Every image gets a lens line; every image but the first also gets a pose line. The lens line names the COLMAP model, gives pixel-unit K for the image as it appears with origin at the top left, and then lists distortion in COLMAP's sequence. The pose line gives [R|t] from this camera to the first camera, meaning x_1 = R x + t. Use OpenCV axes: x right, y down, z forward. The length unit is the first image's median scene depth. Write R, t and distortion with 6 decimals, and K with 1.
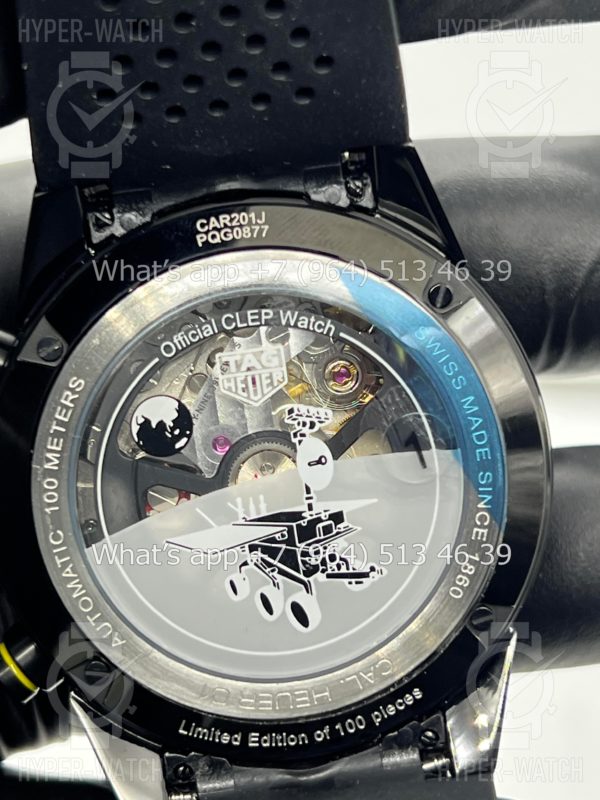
lens RADIAL K [[1850.3, 0, 301.5], [0, 1850.3, 385.1], [0, 0, 1]] dist [0.239102, 0.000000]
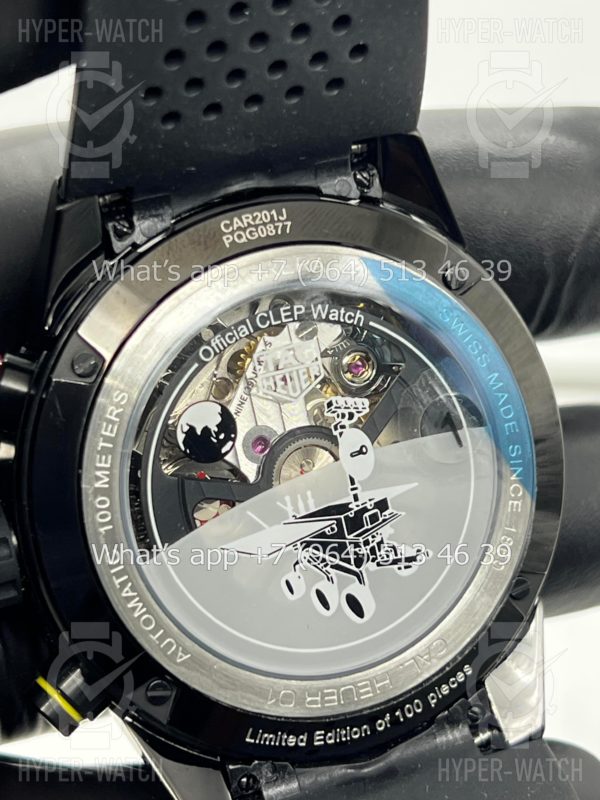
lens RADIAL K [[1850.3, 0, 303.8], [0, 1850.3, 395.9], [0, 0, 1]] dist [0.239102, 0.000000]
pose [[0.961326, -0.097084, 0.257735, -0.276007], [0.103598, 0.994550, -0.011779, 0.019860], [-0.255186, 0.038024, 0.966144, 0.035659]]
